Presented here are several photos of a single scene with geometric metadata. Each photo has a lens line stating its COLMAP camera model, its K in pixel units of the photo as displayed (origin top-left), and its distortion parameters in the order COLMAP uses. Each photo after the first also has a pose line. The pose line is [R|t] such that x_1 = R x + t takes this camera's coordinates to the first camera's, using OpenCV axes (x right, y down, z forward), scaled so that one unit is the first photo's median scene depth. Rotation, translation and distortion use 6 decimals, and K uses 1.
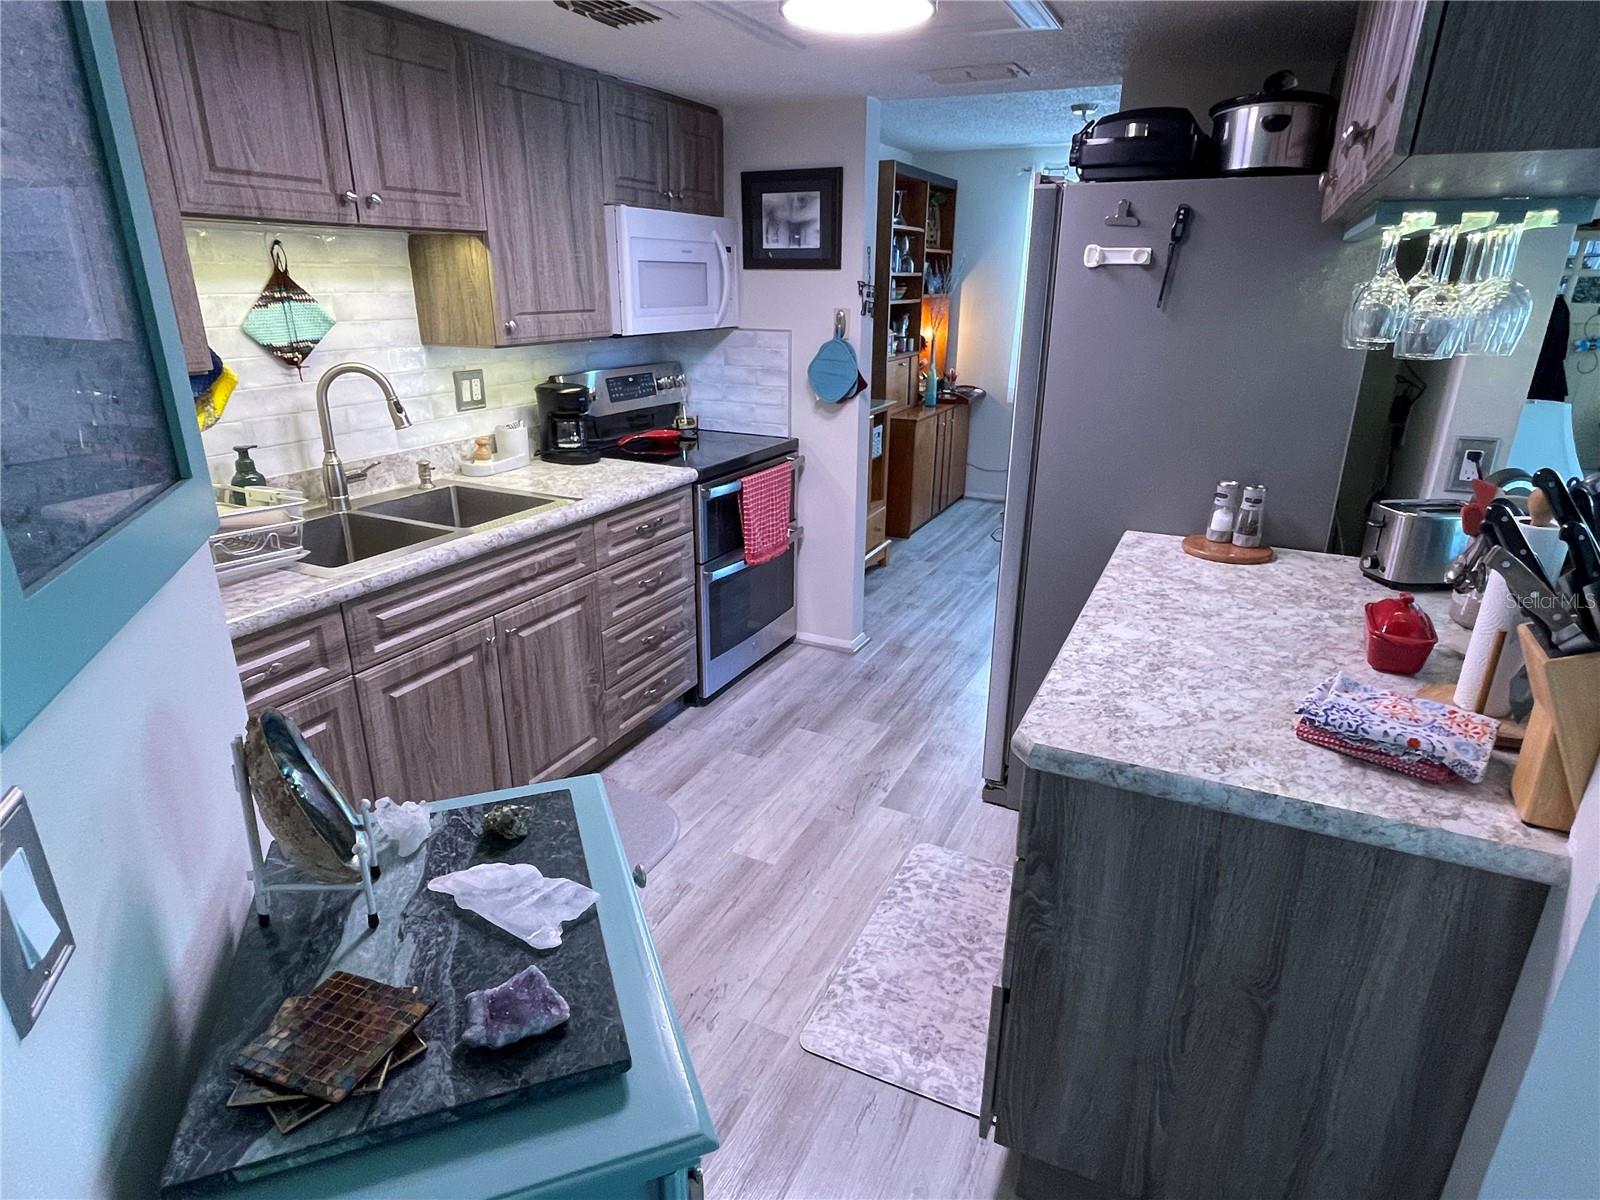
lens RADIAL K [[896.9, 0, 802.0], [0, 896.9, 611.1], [0, 0, 1]] dist [0.022753, -0.033785]
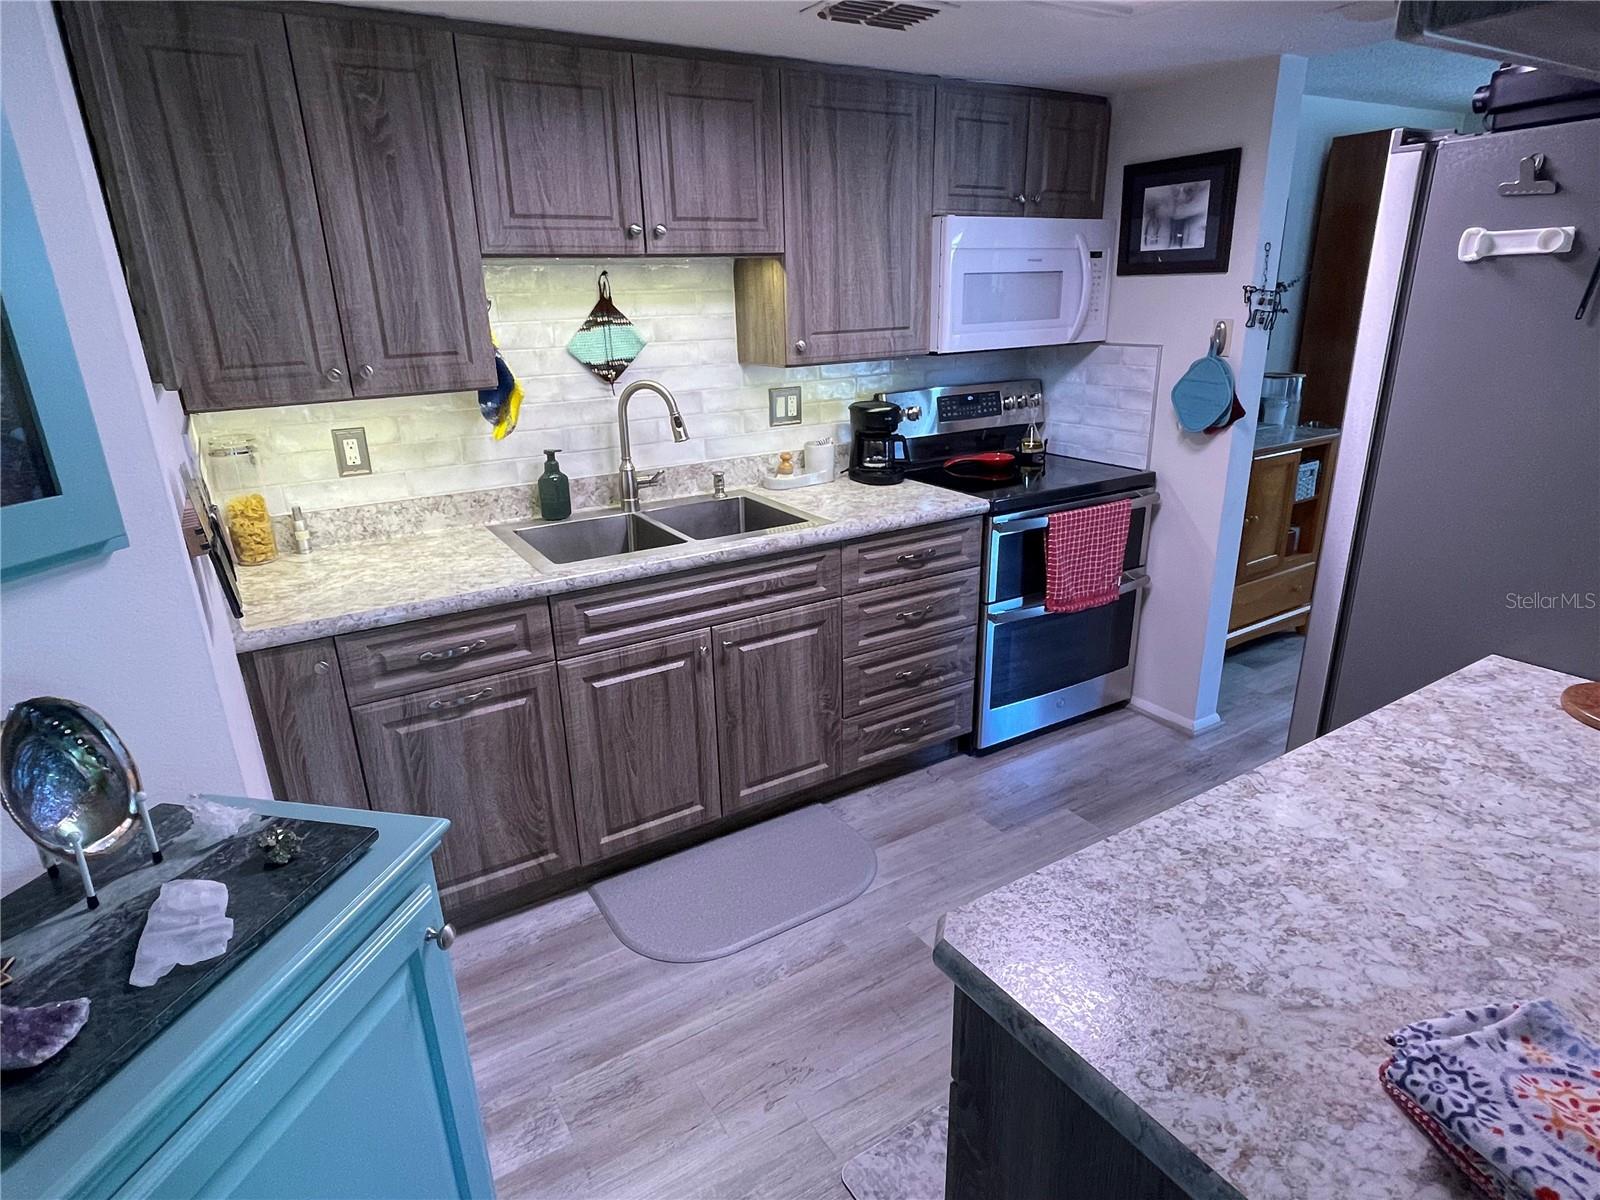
lens RADIAL K [[896.4, 0, 793.8], [0, 896.4, 615.8], [0, 0, 1]] dist [-0.004075, -0.001764]
pose [[0.840708, 0.155234, -0.518760, 0.234494], [-0.156323, 0.986814, 0.041956, -0.057086], [0.518433, 0.045822, 0.853890, 0.148907]]
